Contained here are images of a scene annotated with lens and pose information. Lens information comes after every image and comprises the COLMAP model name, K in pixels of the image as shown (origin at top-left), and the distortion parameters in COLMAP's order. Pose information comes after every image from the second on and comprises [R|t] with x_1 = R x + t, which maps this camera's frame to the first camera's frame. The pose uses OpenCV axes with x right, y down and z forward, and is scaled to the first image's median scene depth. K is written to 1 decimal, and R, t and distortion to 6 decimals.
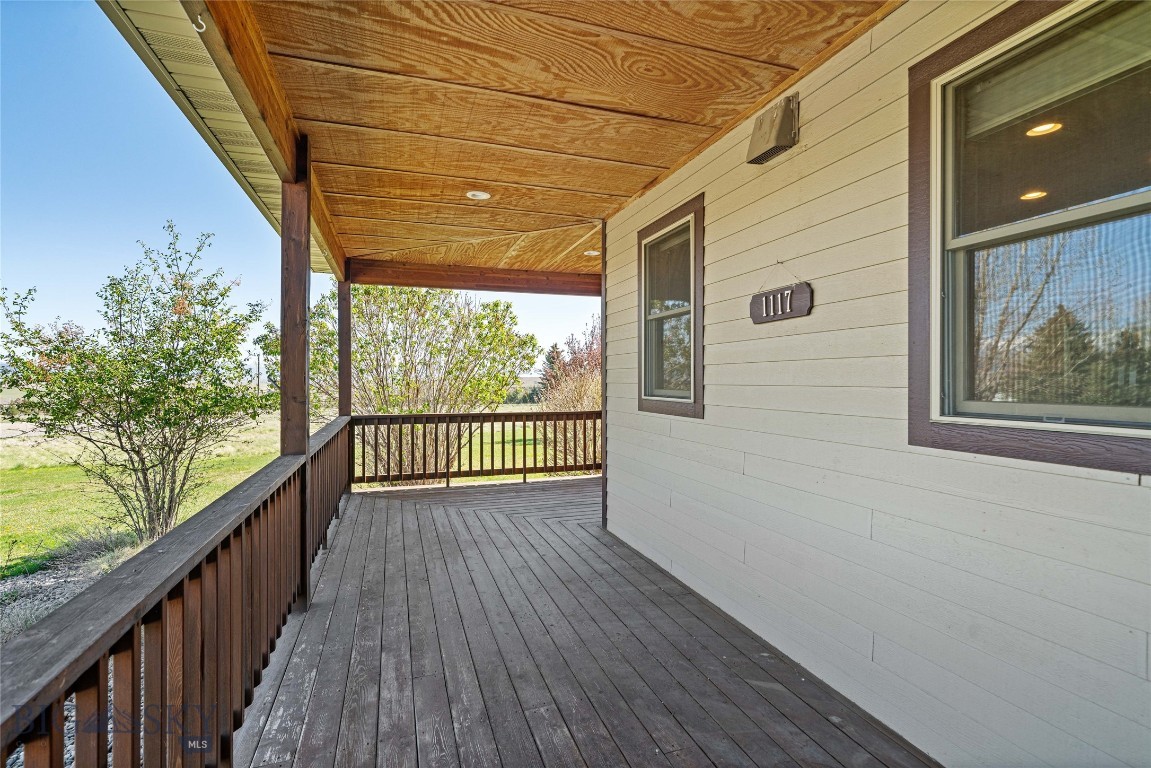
lens RADIAL K [[537.4, 0, 572.5], [0, 537.4, 375.4], [0, 0, 1]] dist [-0.003590, -0.000223]
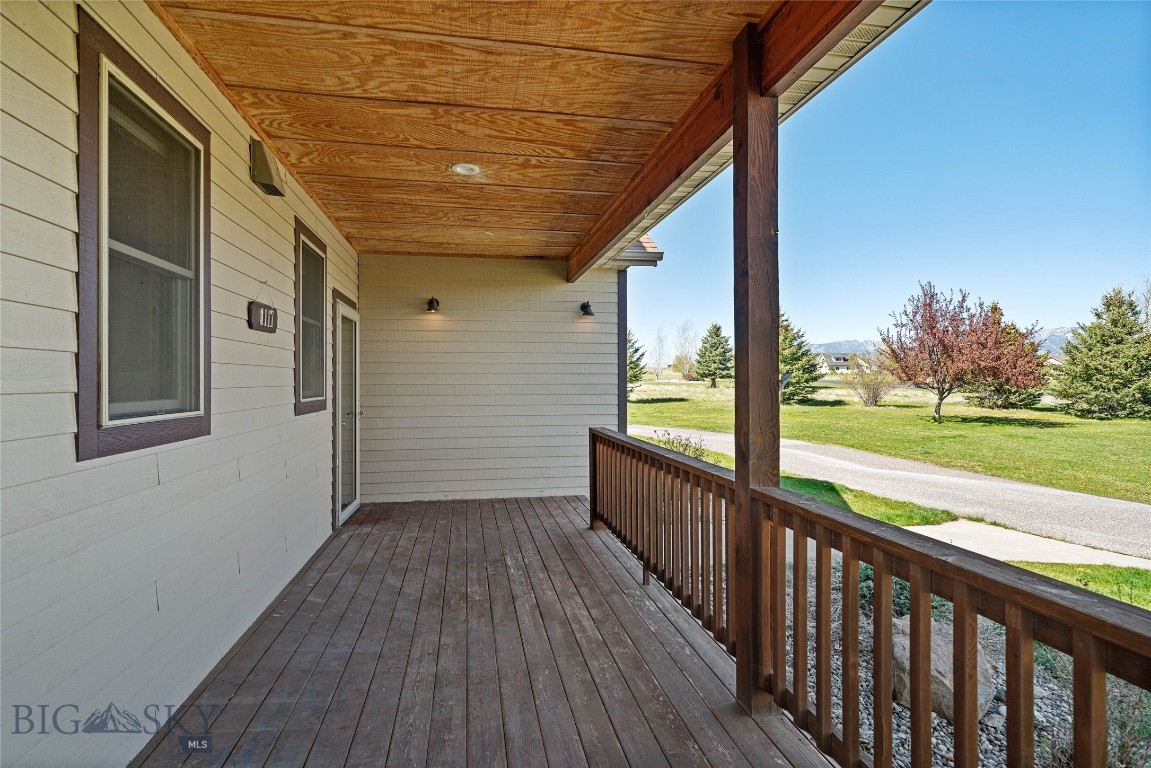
lens RADIAL K [[592.9, 0, 576.8], [0, 592.9, 381.5], [0, 0, 1]] dist [-0.000718, -0.000024]
pose [[-0.990967, 0.005080, 0.134009, -0.489100], [0.004175, 0.999967, -0.007033, 0.019535], [-0.134040, -0.006410, -0.990955, 2.285028]]
